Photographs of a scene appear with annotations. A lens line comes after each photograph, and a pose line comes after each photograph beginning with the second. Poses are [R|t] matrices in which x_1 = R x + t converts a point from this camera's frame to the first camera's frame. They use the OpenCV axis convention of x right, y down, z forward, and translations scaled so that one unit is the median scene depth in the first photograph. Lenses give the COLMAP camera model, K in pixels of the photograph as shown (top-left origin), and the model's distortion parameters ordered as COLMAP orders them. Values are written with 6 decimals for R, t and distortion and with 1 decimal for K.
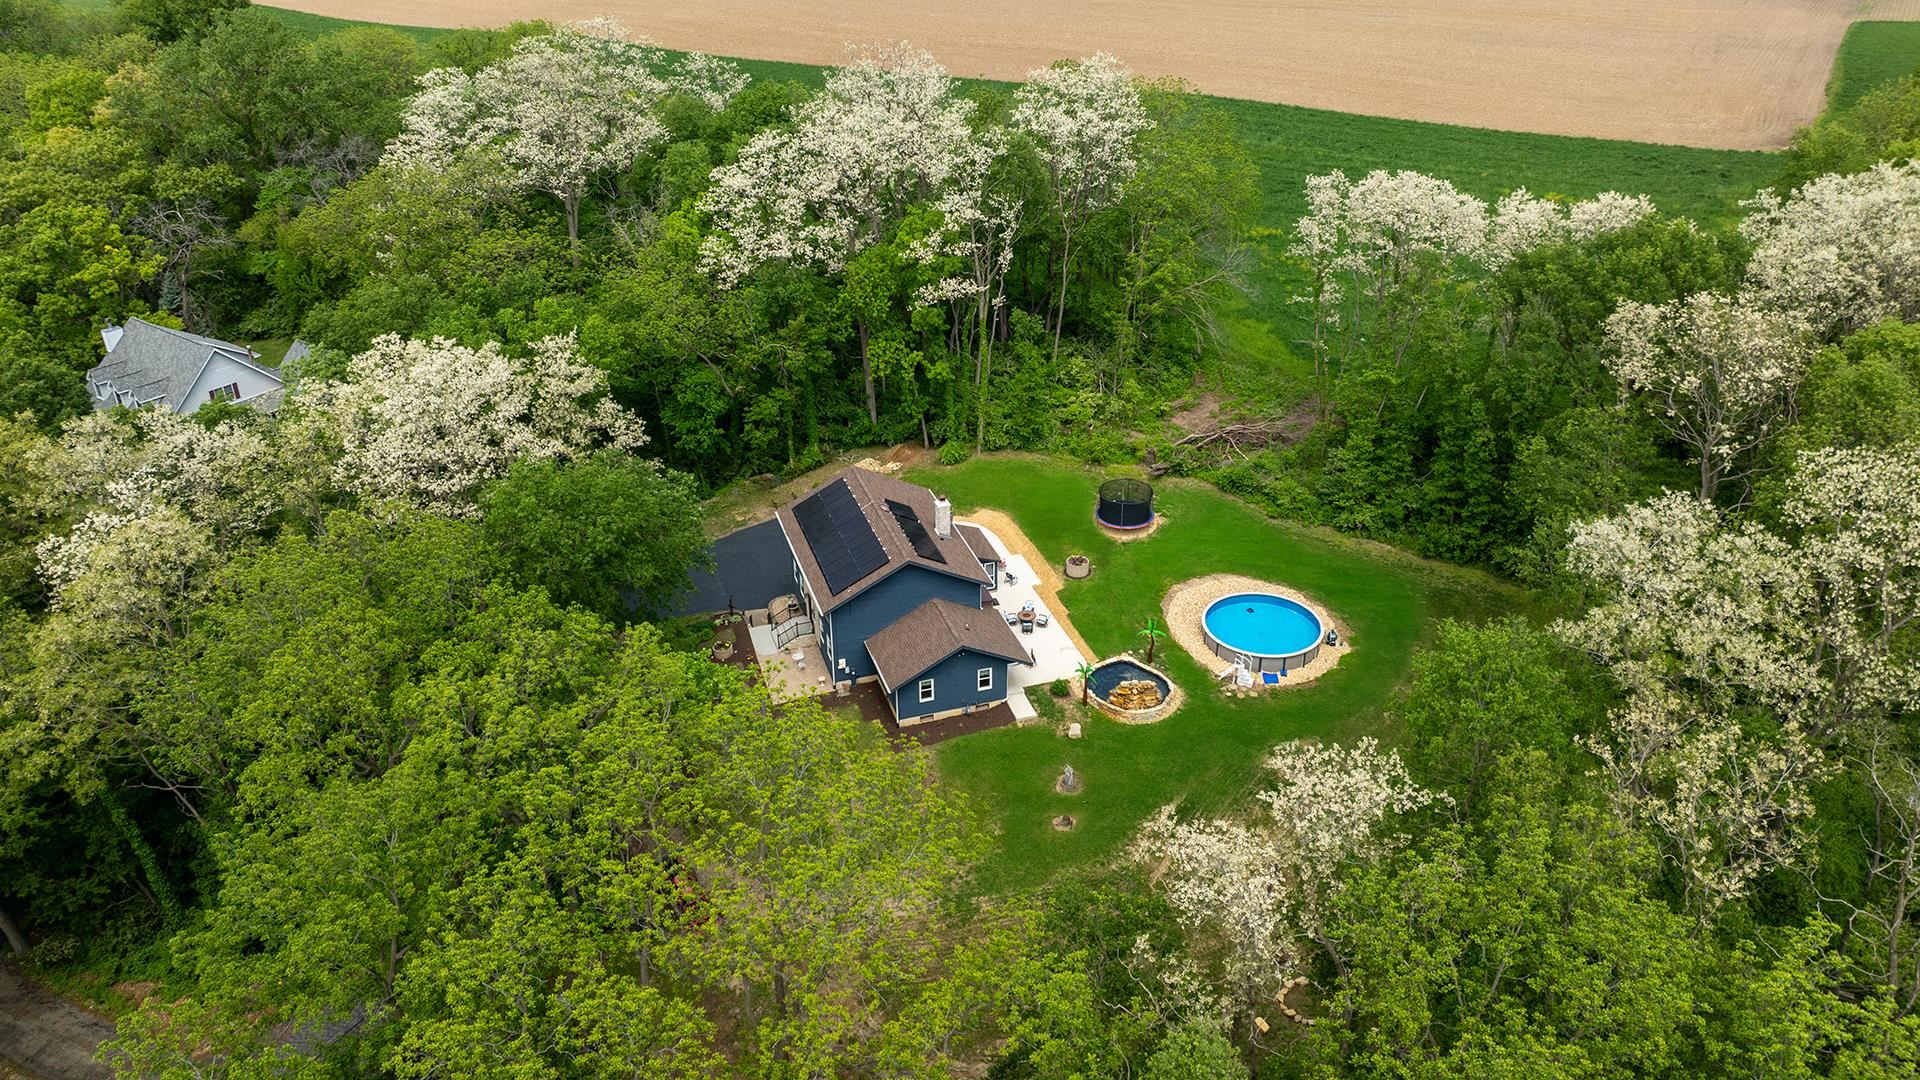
lens RADIAL K [[1472.4, 0, 960.0], [0, 1472.4, 540.0], [0, 0, 1]] dist [-0.003281, 0.001204]
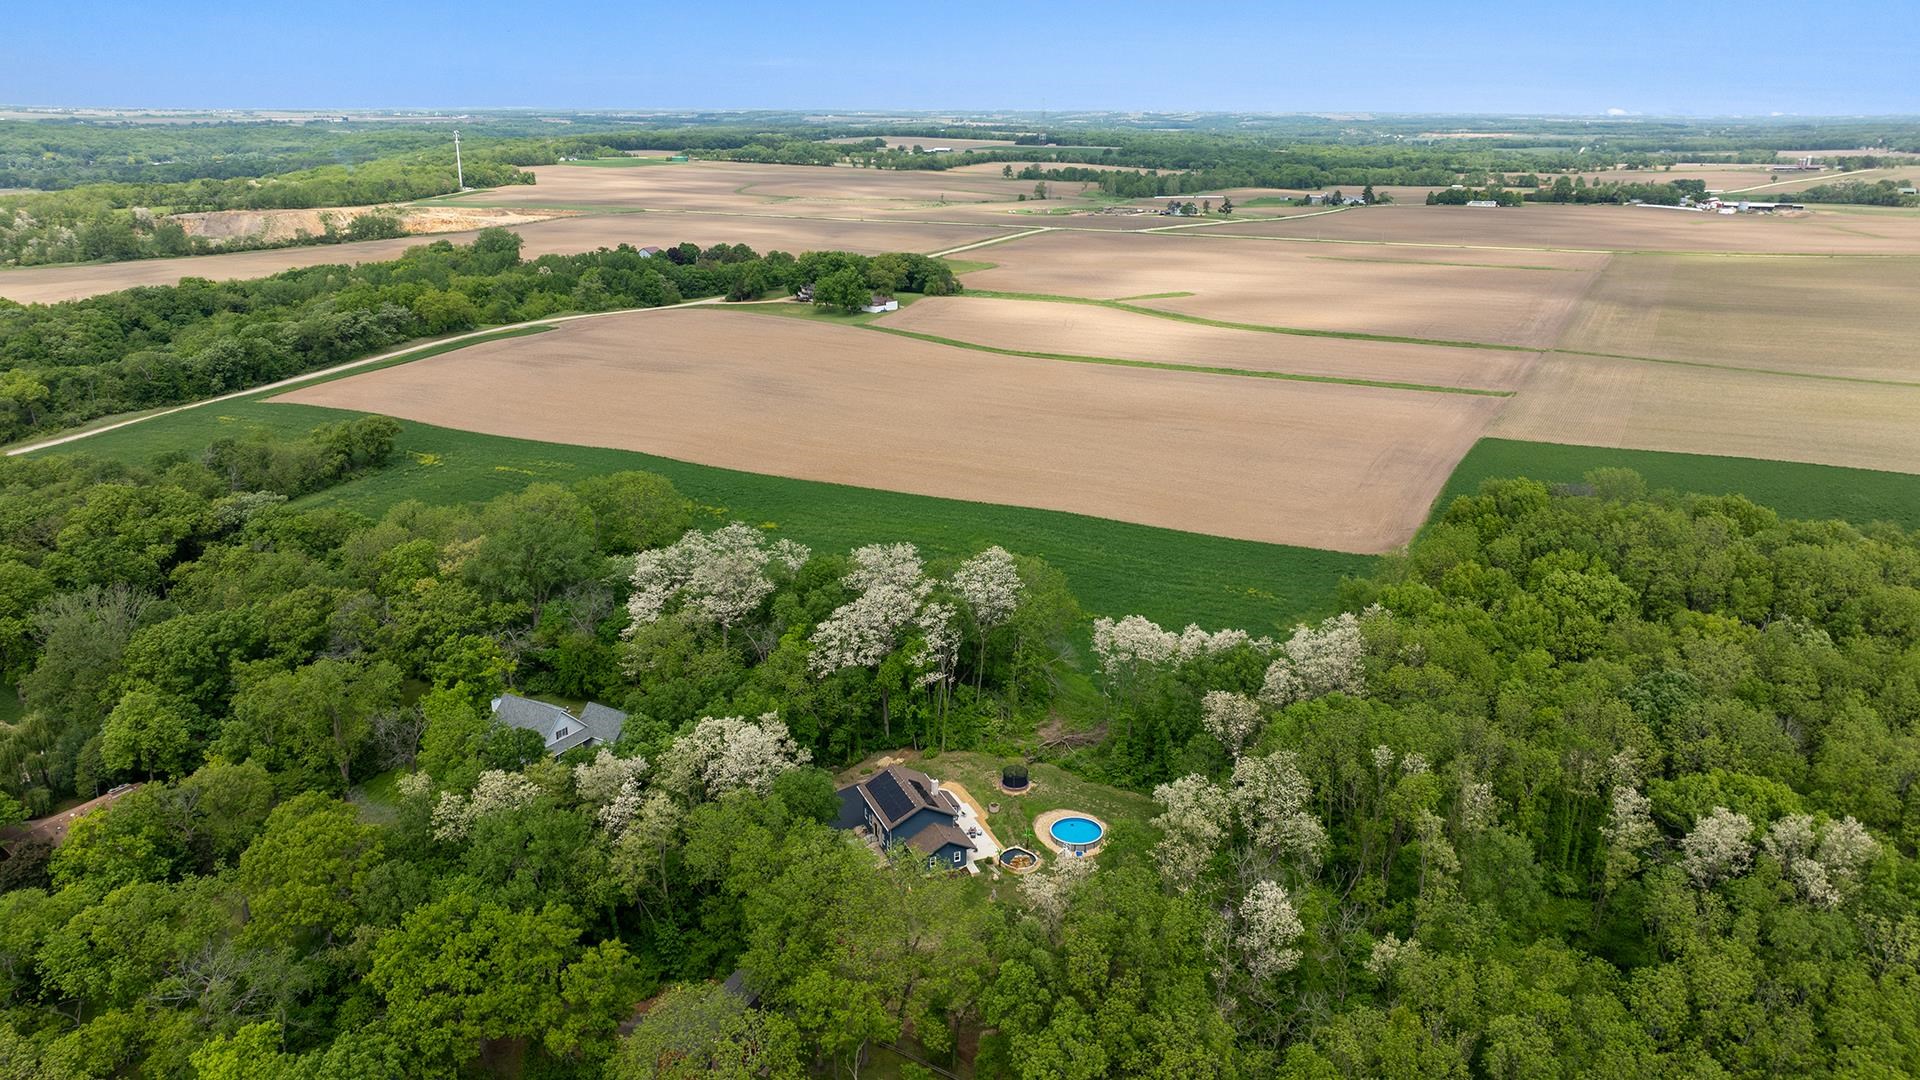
lens RADIAL K [[1472.4, 0, 960.0], [0, 1472.4, 540.0], [0, 0, 1]] dist [-0.003281, 0.001204]
pose [[0.997539, -0.017193, 0.067974, -0.104524], [0.028495, 0.985208, -0.168974, -0.005206], [-0.064063, 0.170495, 0.983274, -1.127262]]
